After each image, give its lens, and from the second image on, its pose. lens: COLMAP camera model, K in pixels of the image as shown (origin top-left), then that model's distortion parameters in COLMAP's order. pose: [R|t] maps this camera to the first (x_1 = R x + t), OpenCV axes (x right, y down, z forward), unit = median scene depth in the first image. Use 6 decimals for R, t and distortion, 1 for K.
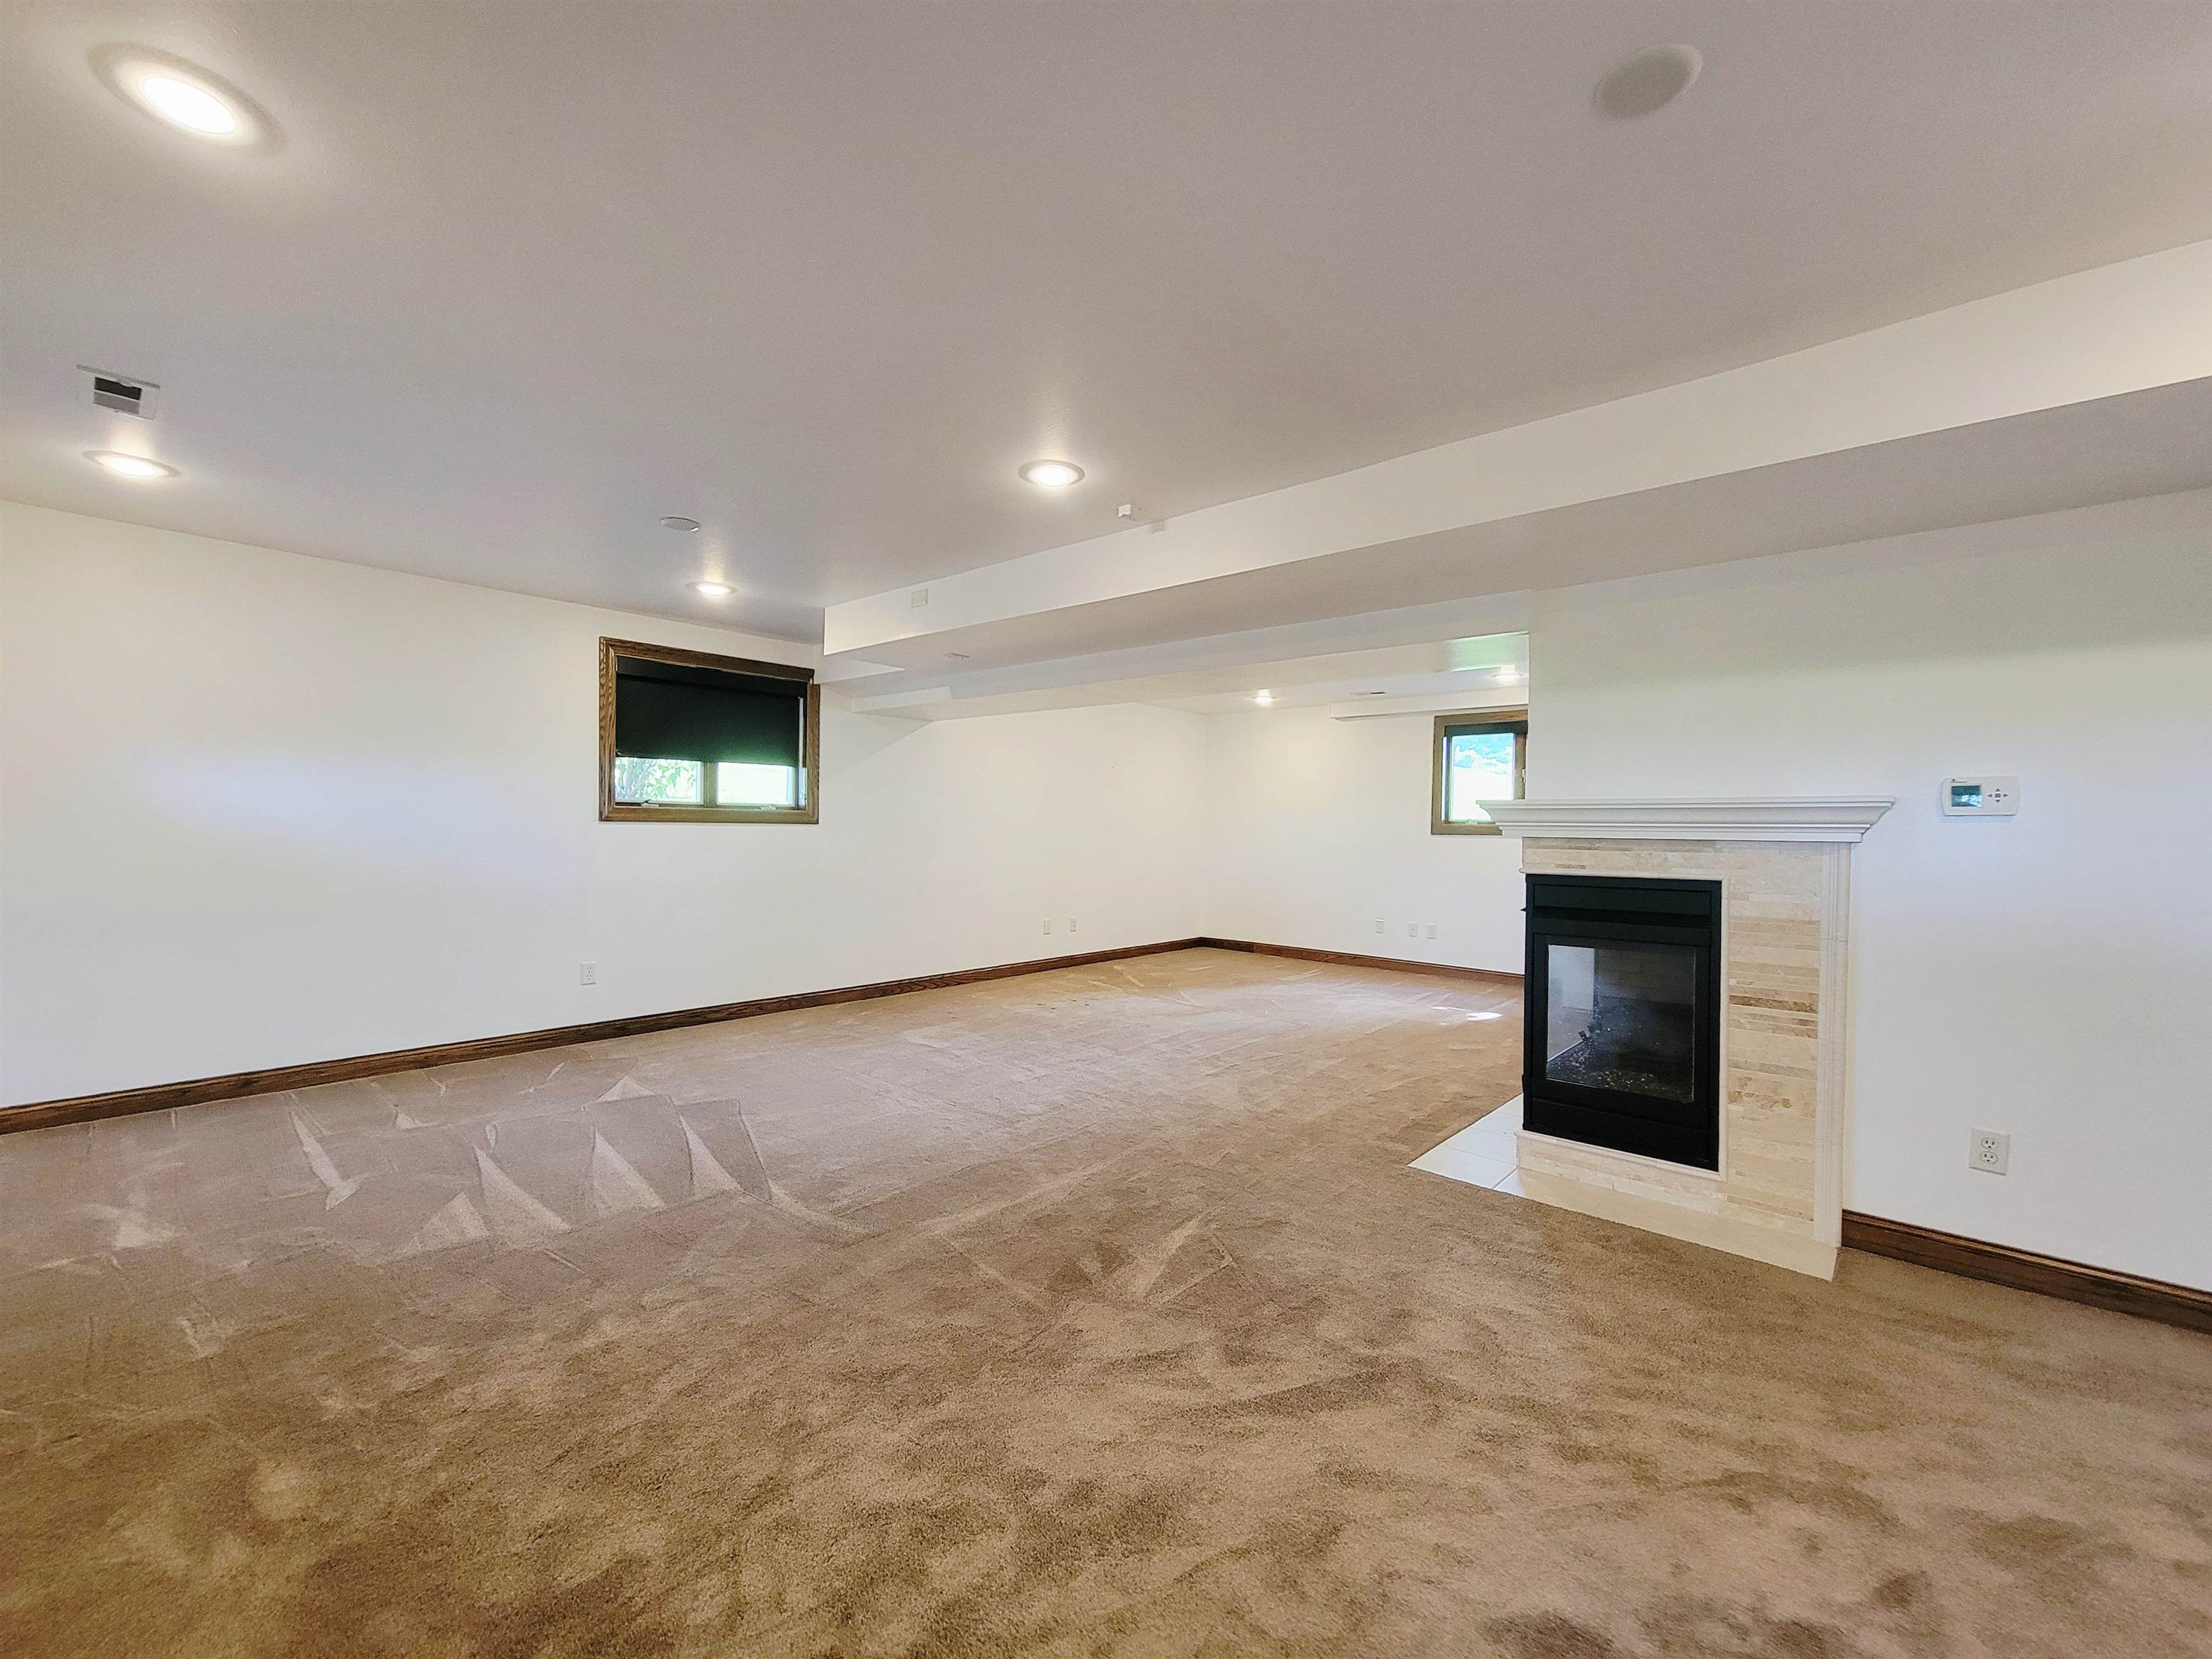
lens RADIAL K [[897.3, 0, 1099.3], [0, 897.3, 823.2], [0, 0, 1]] dist [0.001230, -0.001509]
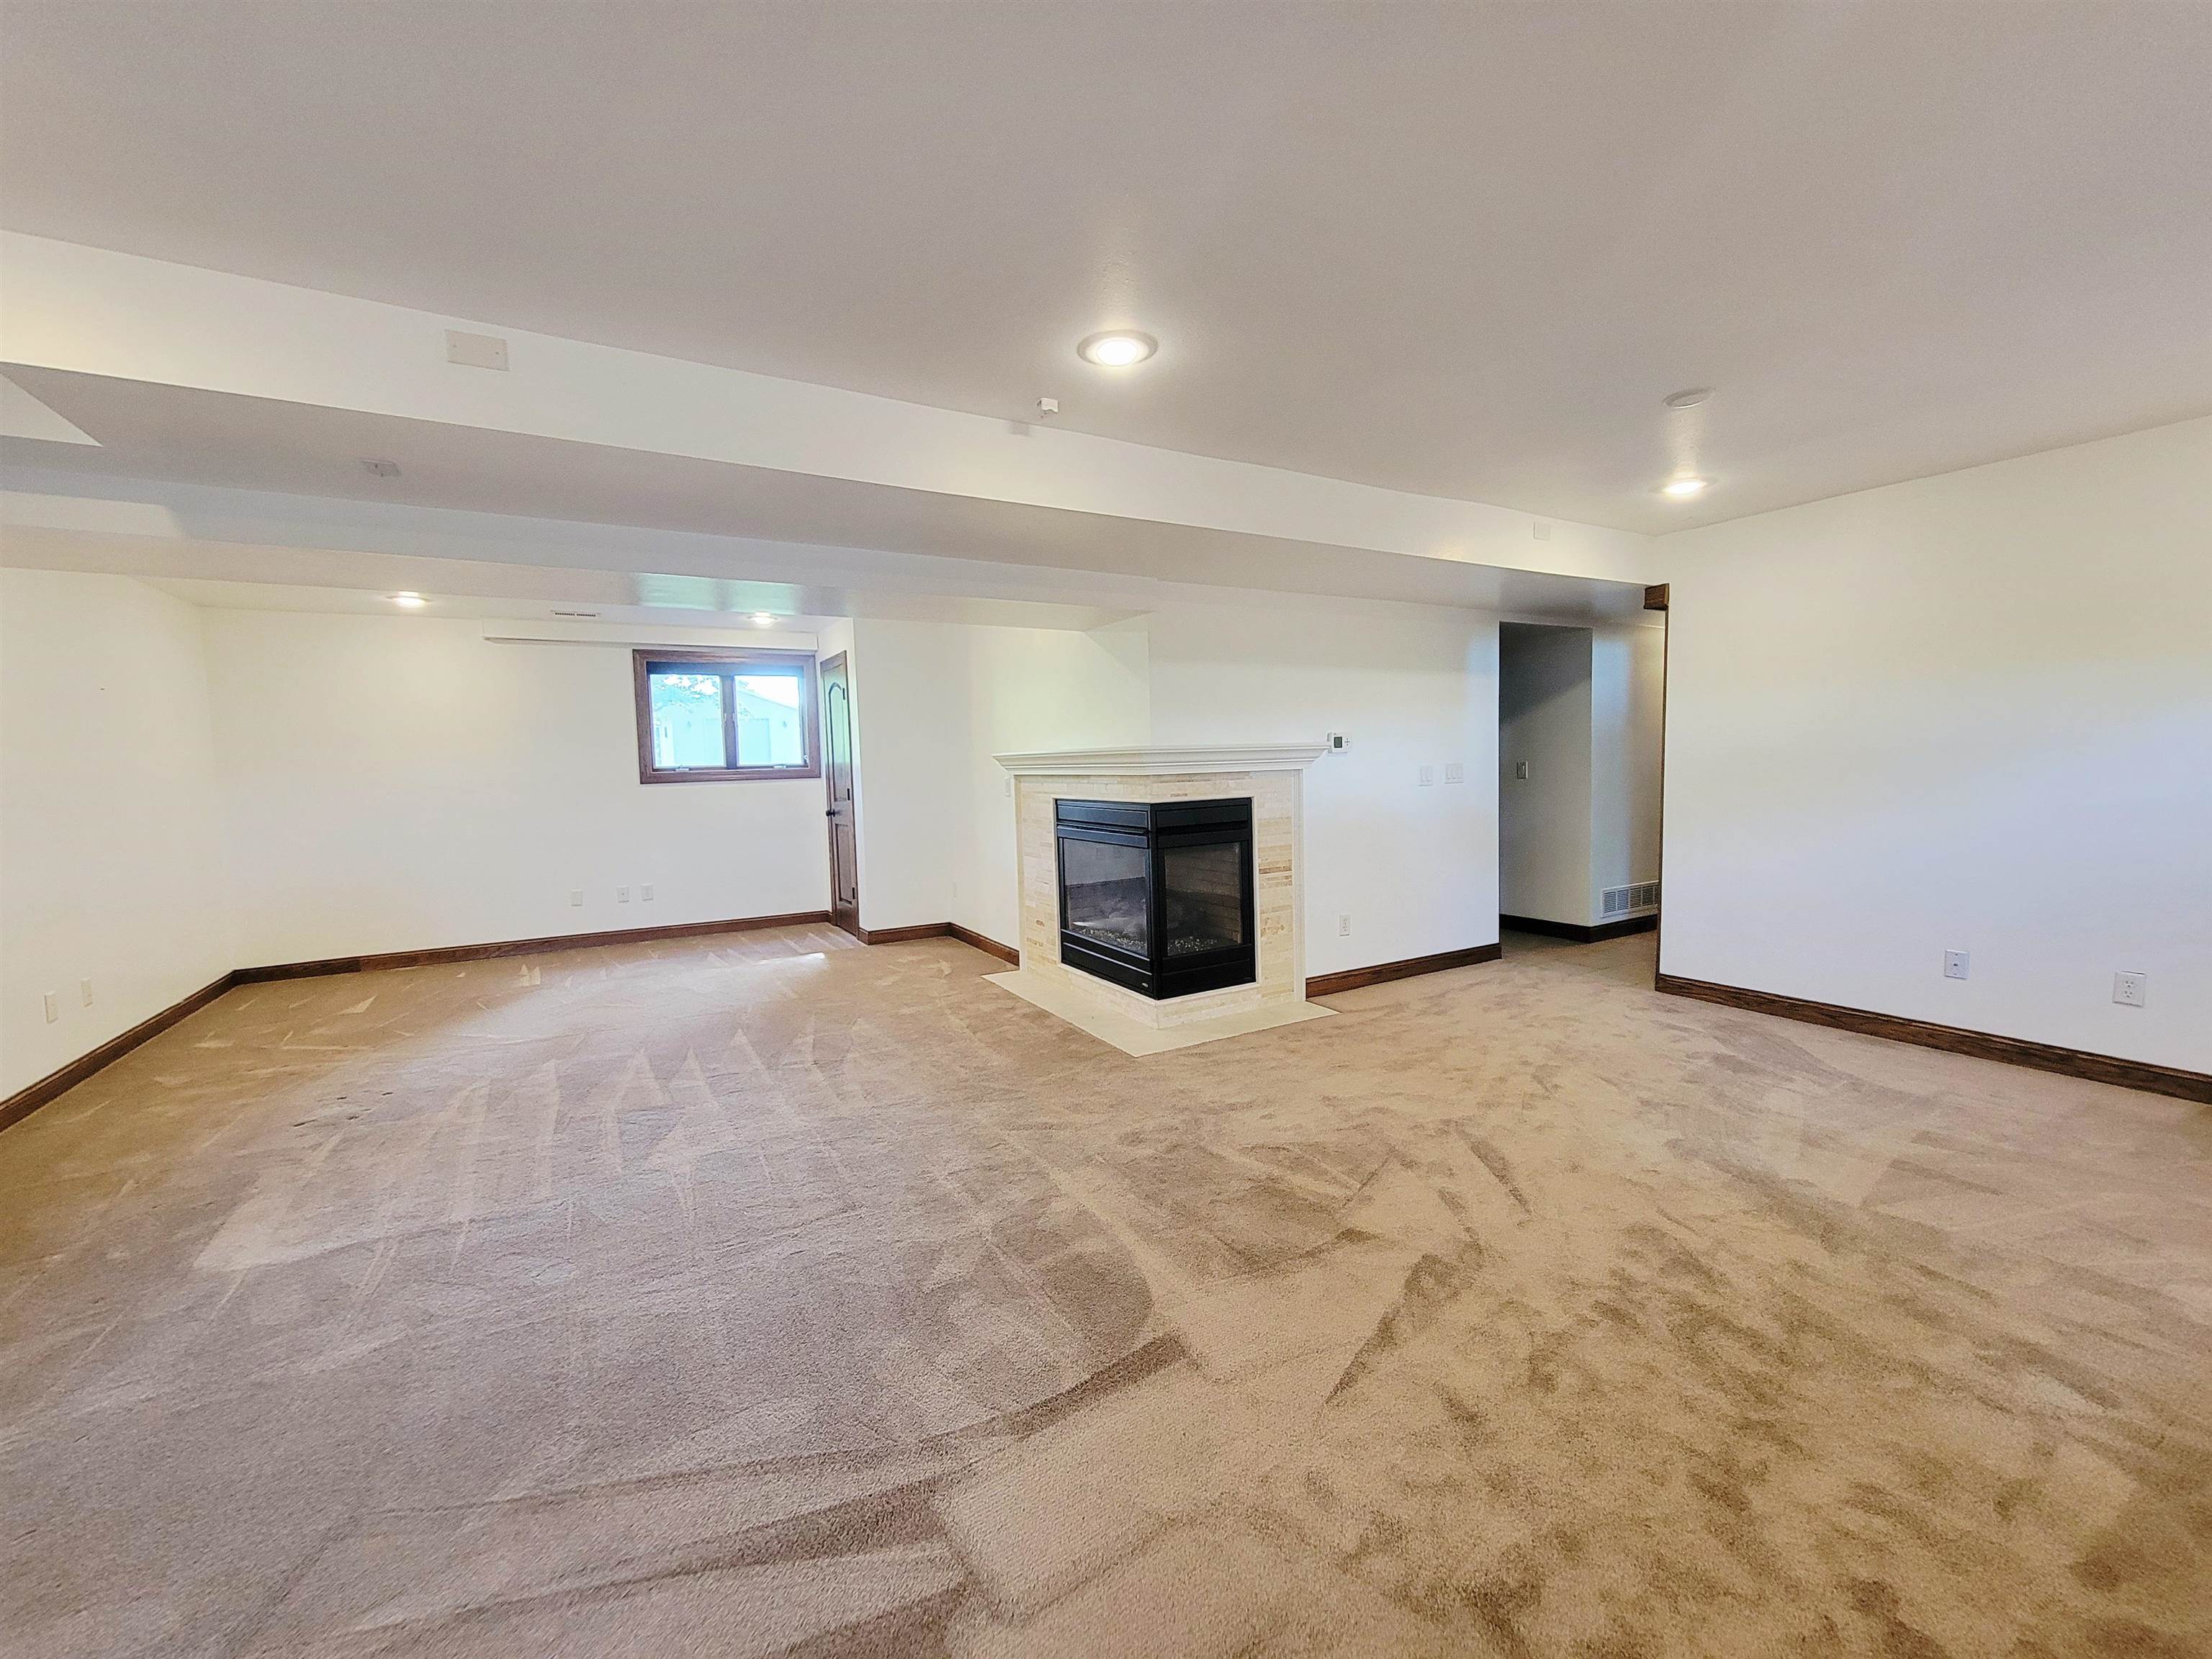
lens RADIAL K [[897.3, 0, 1099.1], [0, 897.3, 836.6], [0, 0, 1]] dist [0.001230, -0.001509]
pose [[0.330888, -0.105642, 0.937738, -0.864081], [0.029946, 0.994389, 0.101457, -0.033164], [-0.943195, -0.005489, 0.332195, 0.747779]]
